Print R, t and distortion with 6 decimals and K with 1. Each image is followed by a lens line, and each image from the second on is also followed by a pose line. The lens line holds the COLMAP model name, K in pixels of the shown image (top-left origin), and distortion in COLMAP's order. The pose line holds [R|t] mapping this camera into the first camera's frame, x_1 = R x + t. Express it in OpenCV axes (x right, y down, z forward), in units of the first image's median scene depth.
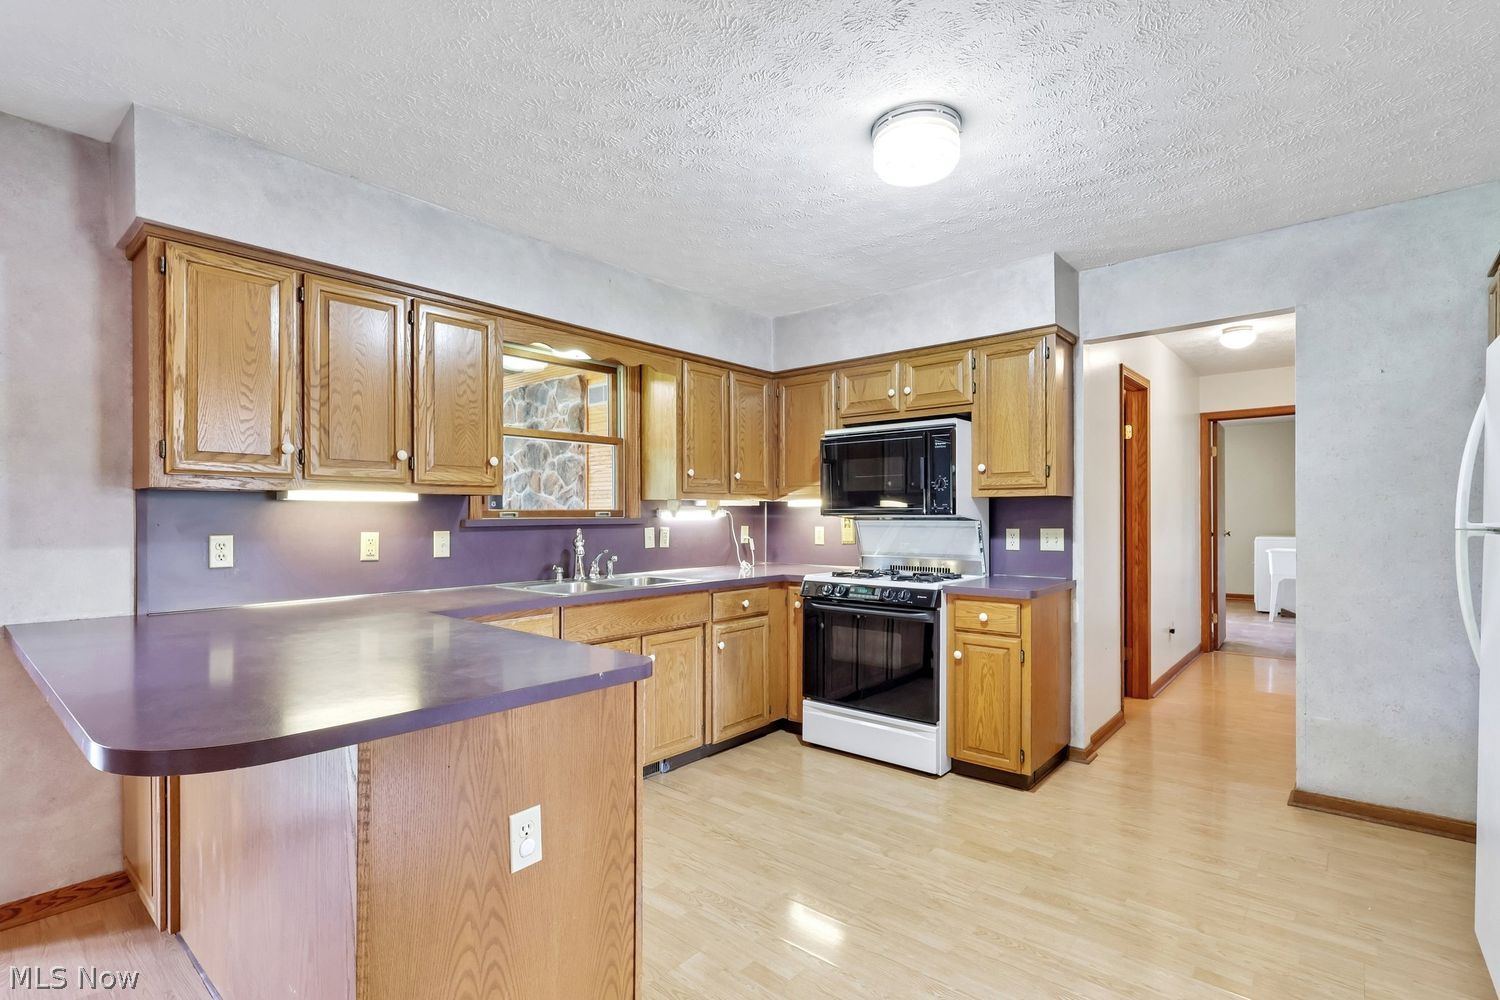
lens RADIAL K [[712.3, 0, 733.3], [0, 712.3, 515.8], [0, 0, 1]] dist [-0.005494, 0.001983]
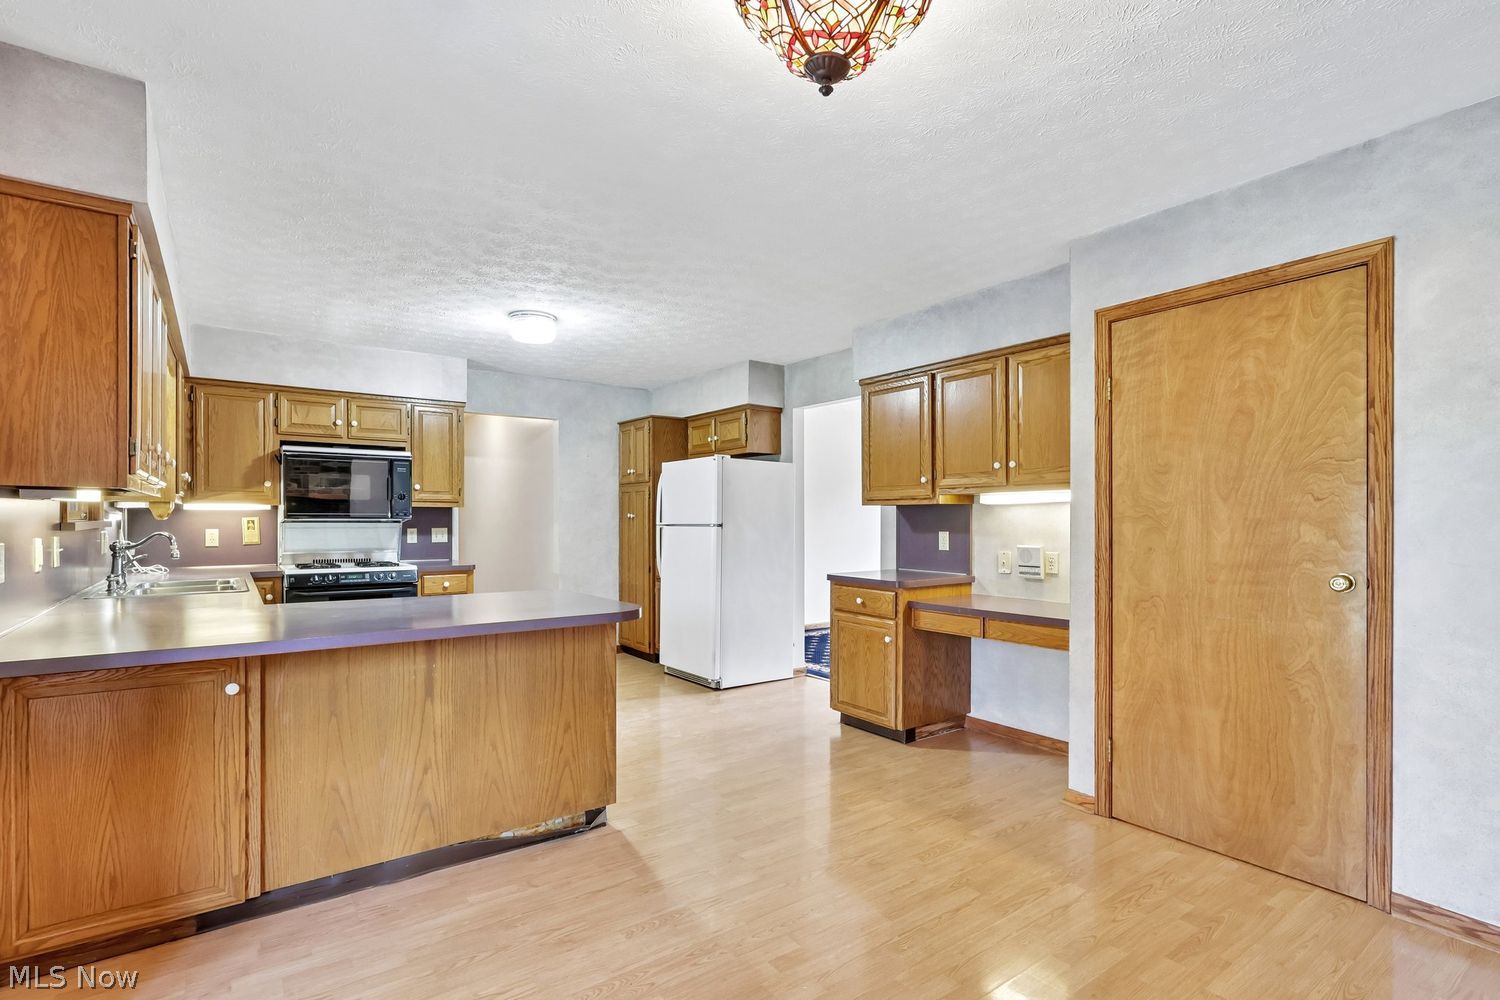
lens RADIAL K [[712.3, 0, 748.5], [0, 712.3, 521.9], [0, 0, 1]] dist [-0.005494, 0.001983]
pose [[0.220833, -0.000507, 0.975312, -0.919640], [-0.003152, 0.999994, 0.001234, 0.000917], [-0.975307, -0.003346, 0.220830, 0.004791]]
